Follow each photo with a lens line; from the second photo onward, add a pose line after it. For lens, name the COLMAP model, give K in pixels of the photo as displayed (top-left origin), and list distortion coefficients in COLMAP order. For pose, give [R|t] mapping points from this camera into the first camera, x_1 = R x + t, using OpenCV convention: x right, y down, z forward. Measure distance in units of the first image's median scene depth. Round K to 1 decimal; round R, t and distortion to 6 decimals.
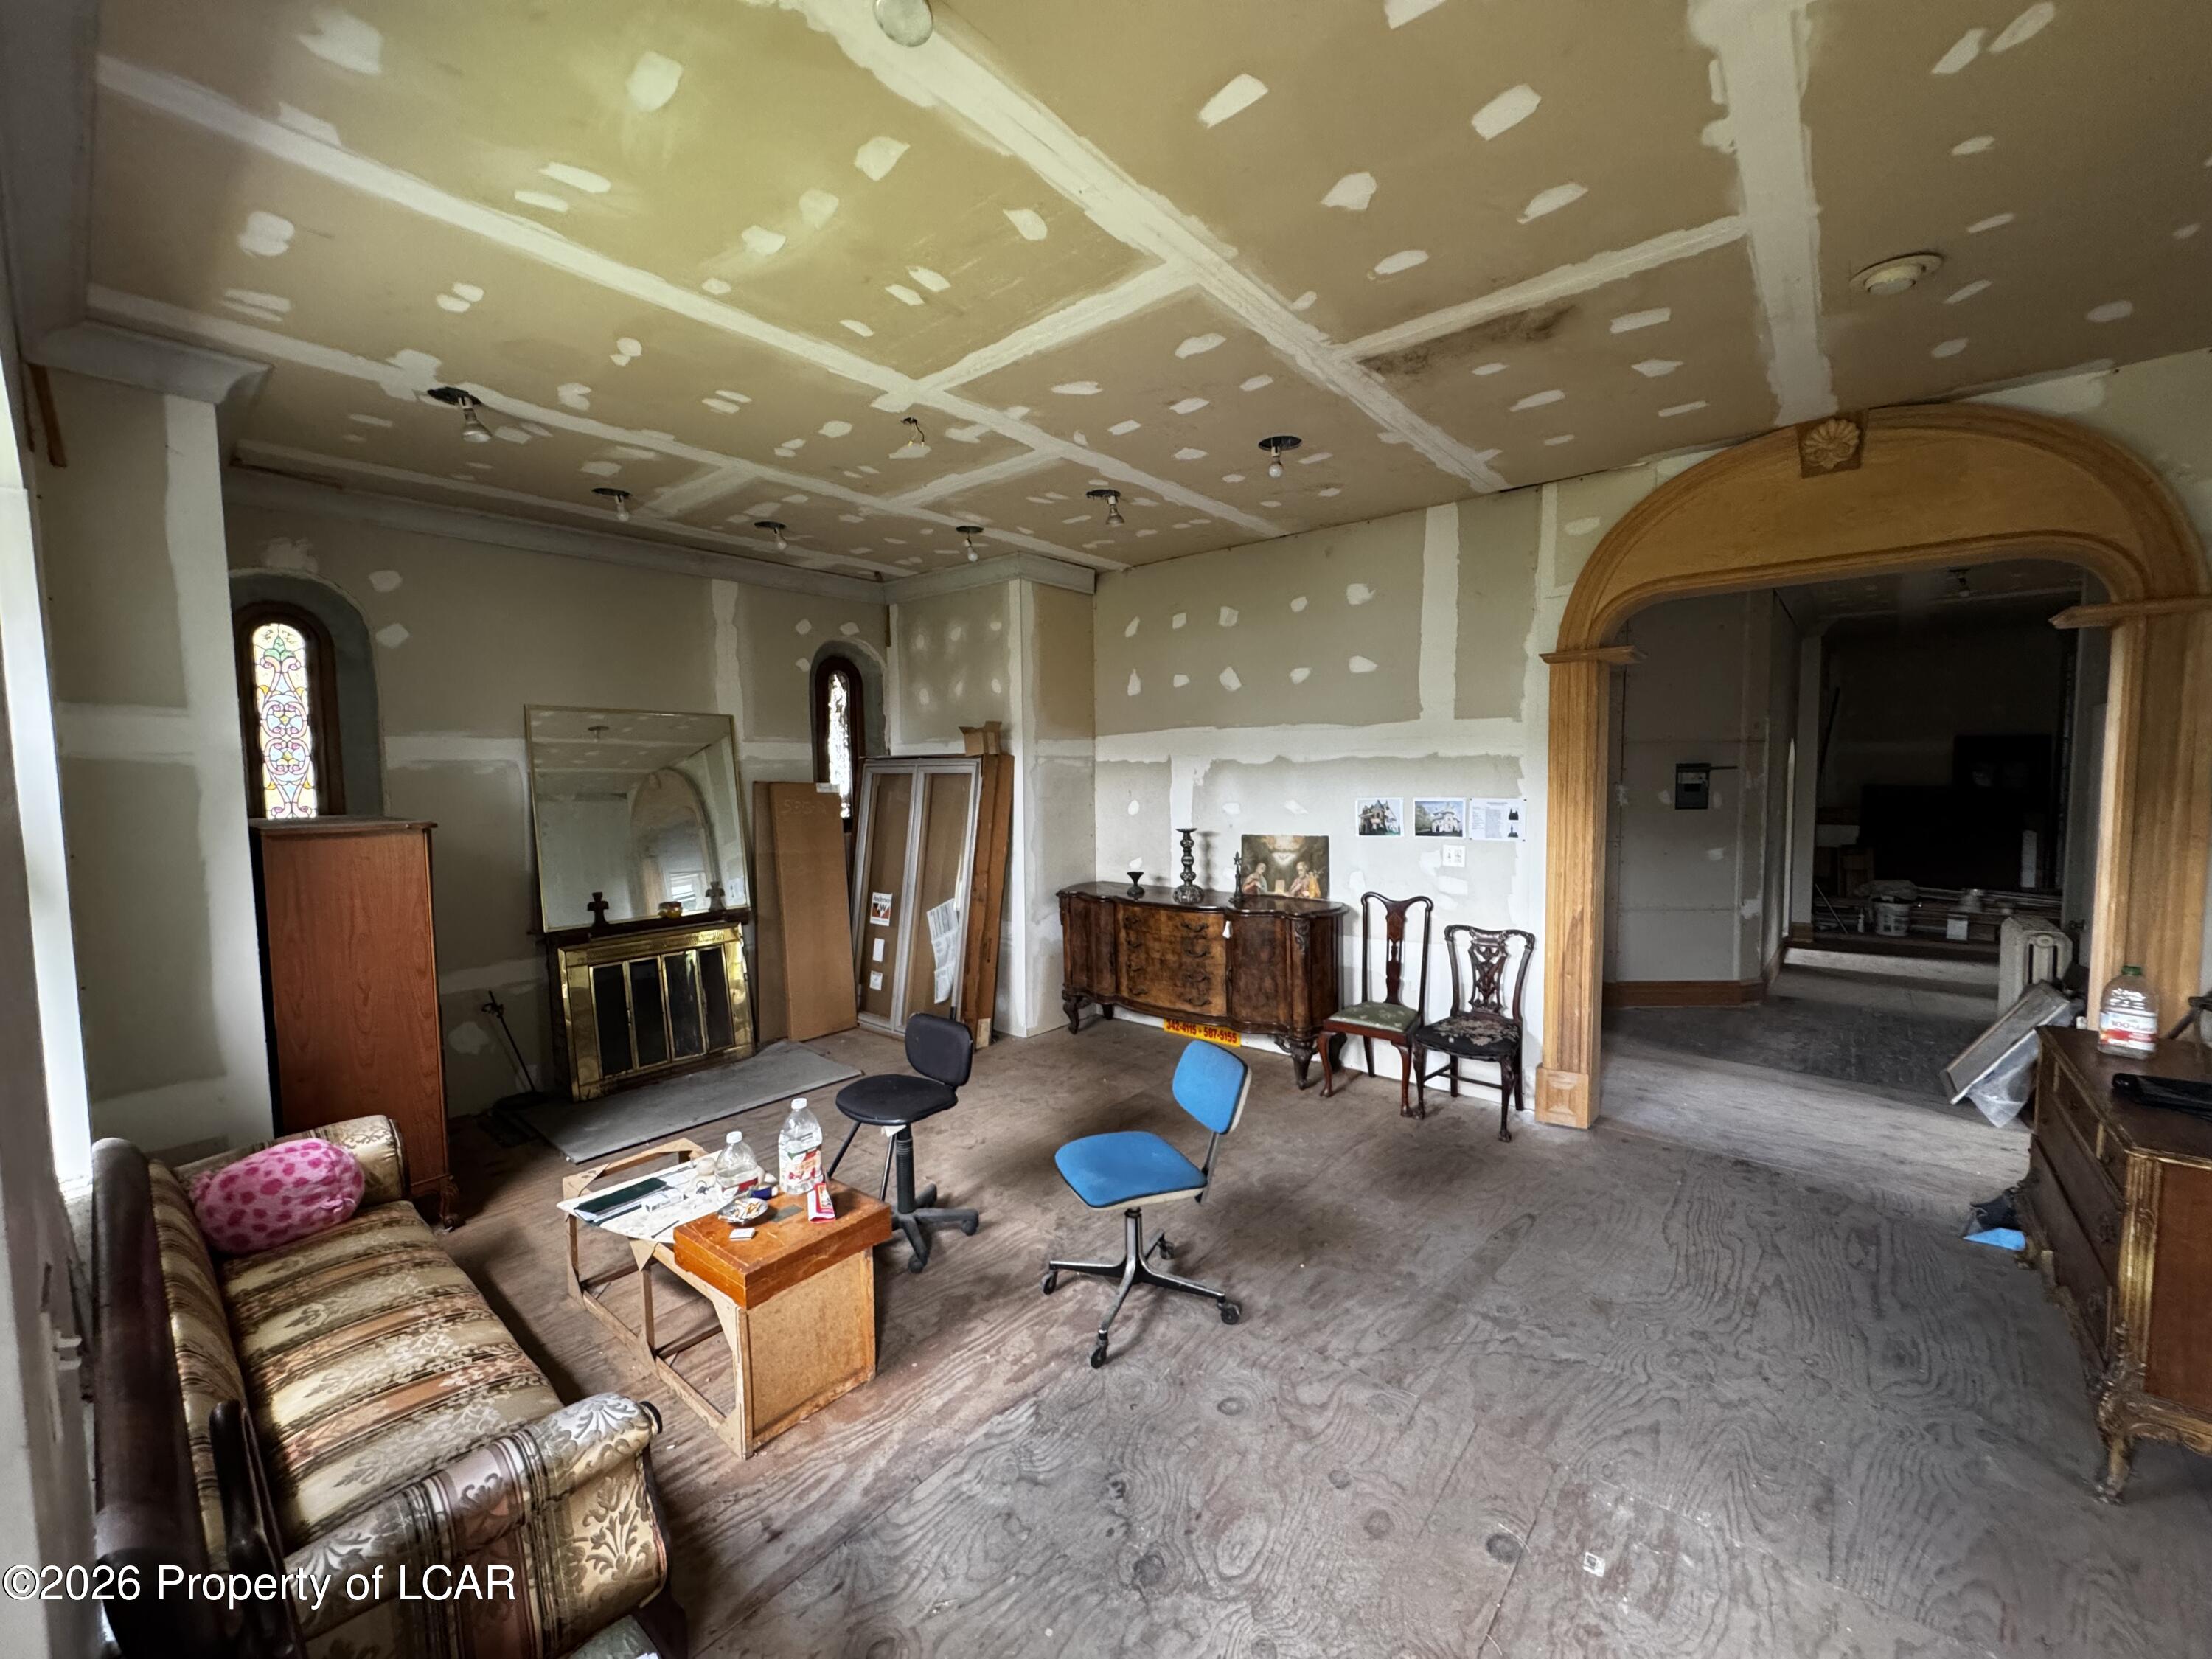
lens RADIAL K [[881.4, 0, 1106.7], [0, 881.4, 826.5], [0, 0, 1]] dist [-0.003835, 0.001805]
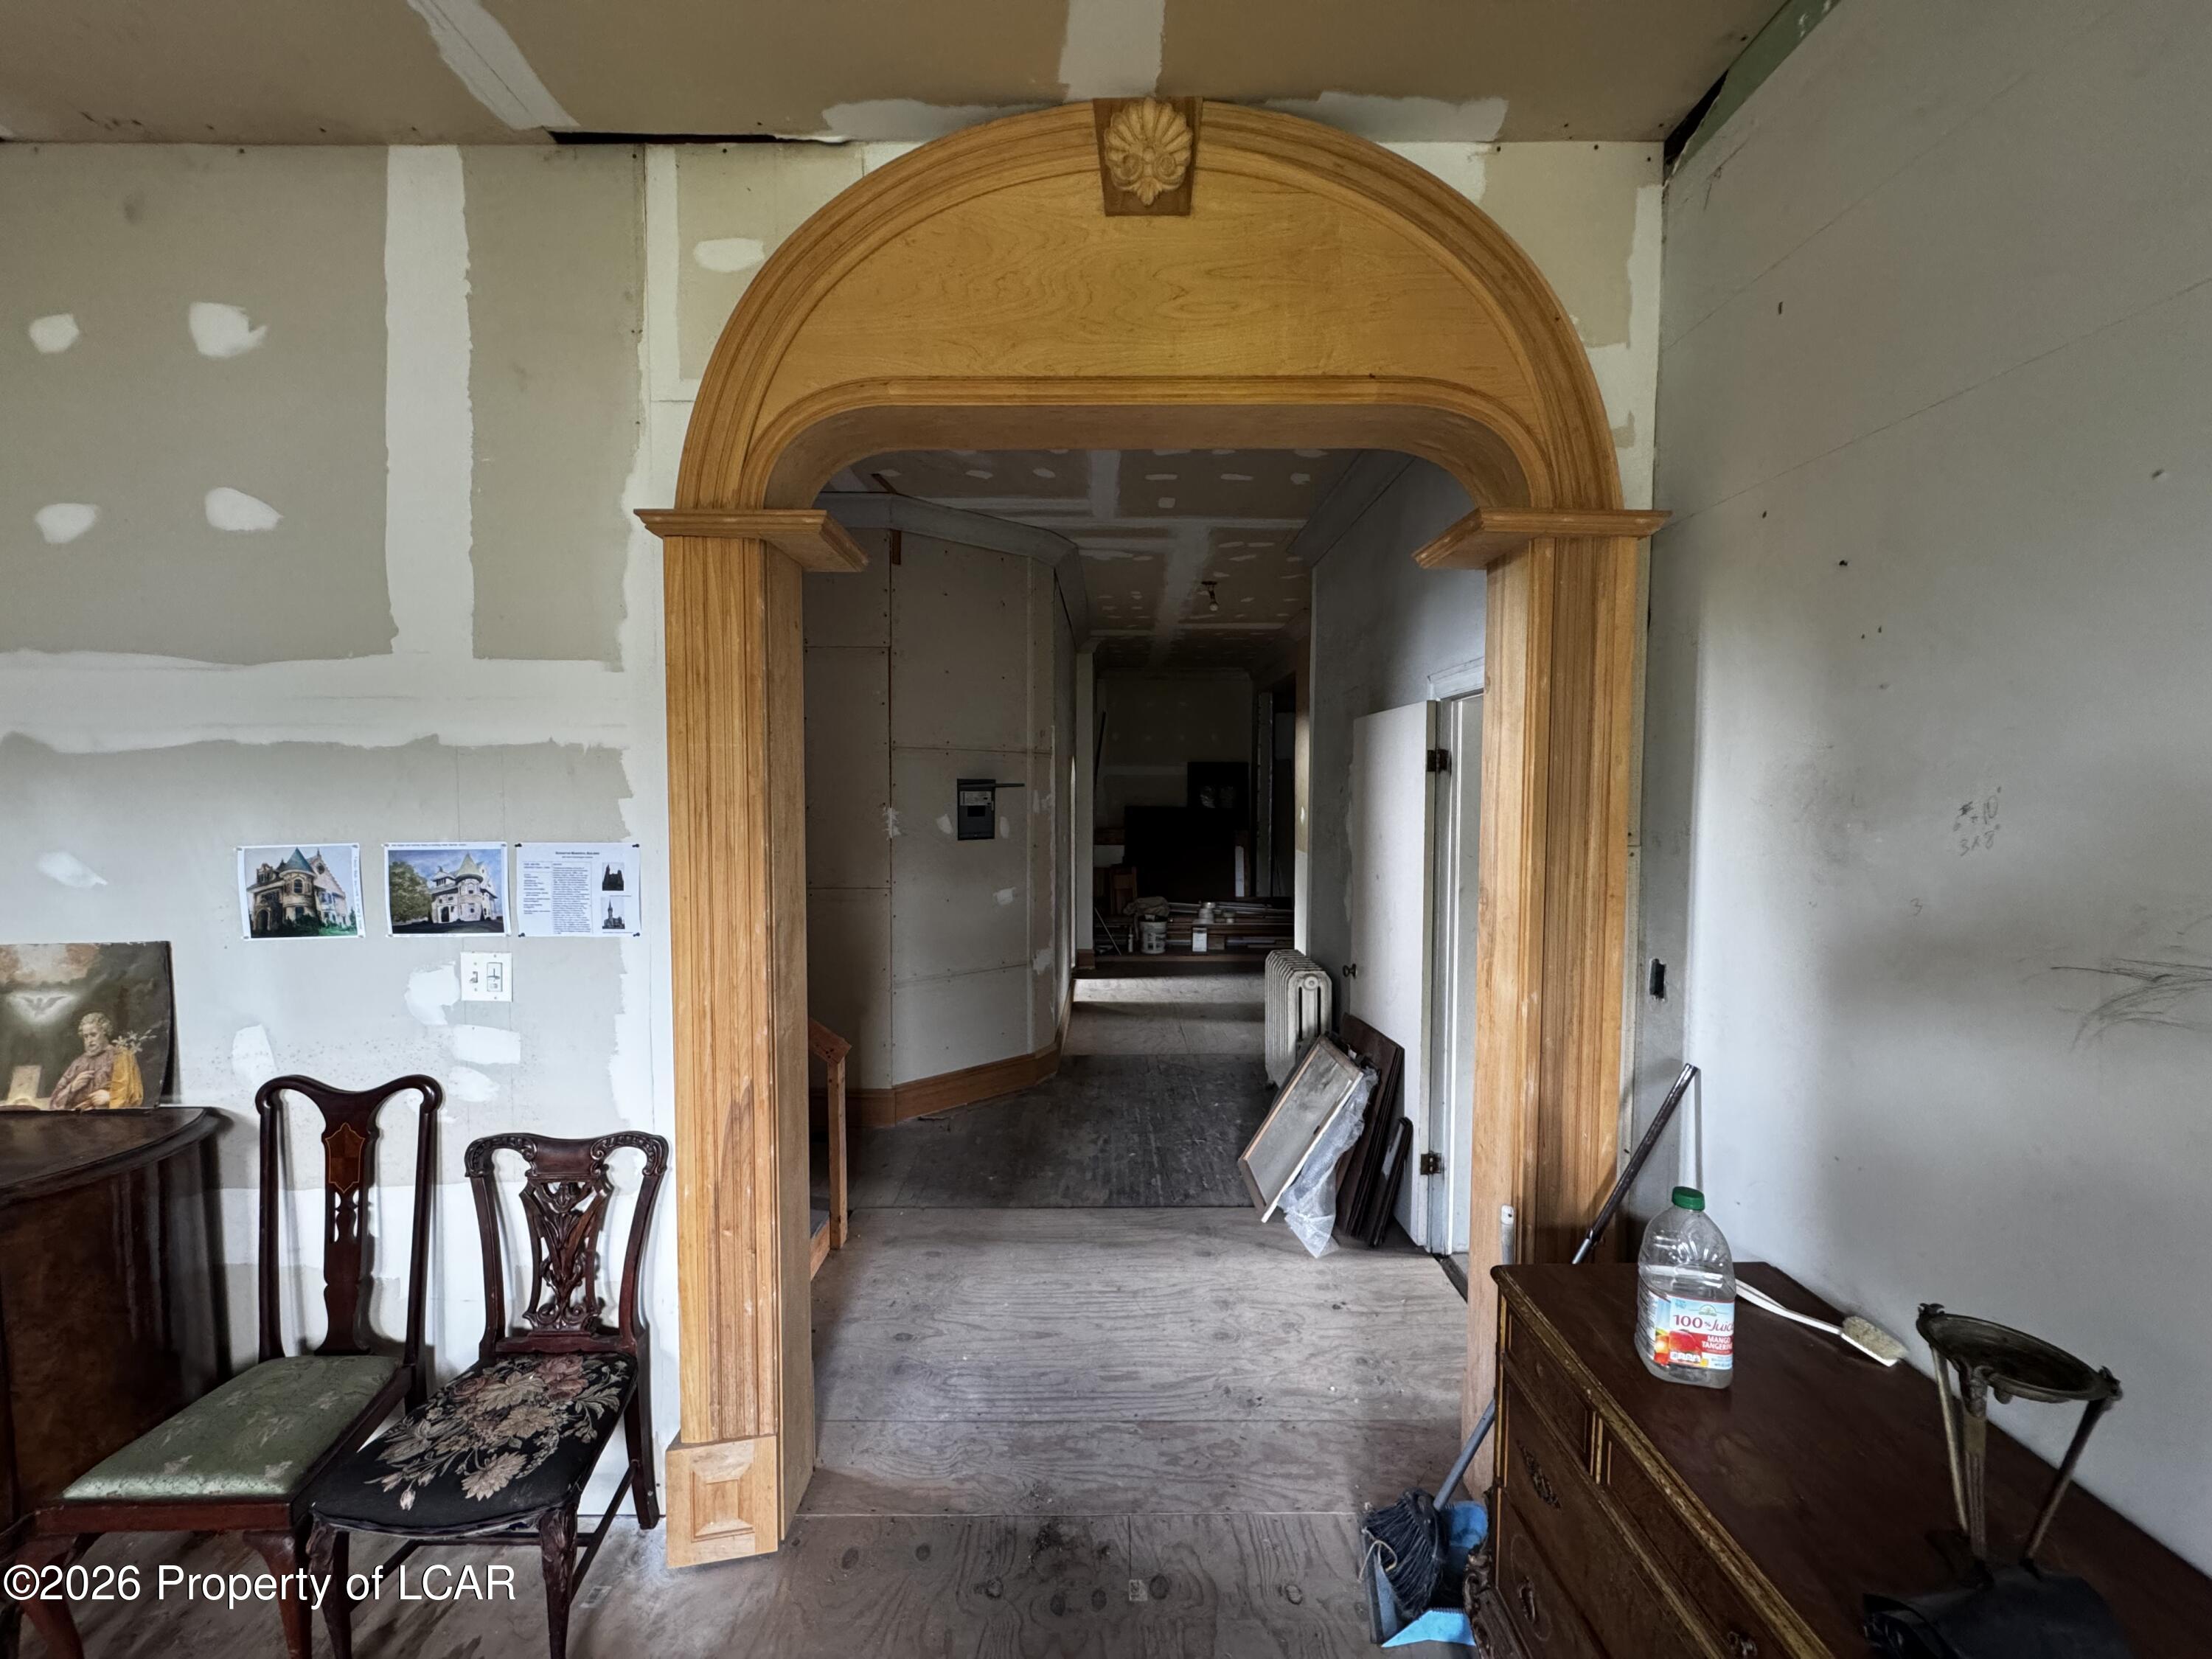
lens RADIAL K [[881.4, 0, 1108.4], [0, 881.4, 822.5], [0, 0, 1]] dist [-0.003835, 0.001805]
pose [[0.757467, -0.012899, 0.652746, 0.345207], [0.030149, 0.999429, -0.015236, -0.026082], [-0.652177, 0.031220, 0.757423, 0.474056]]
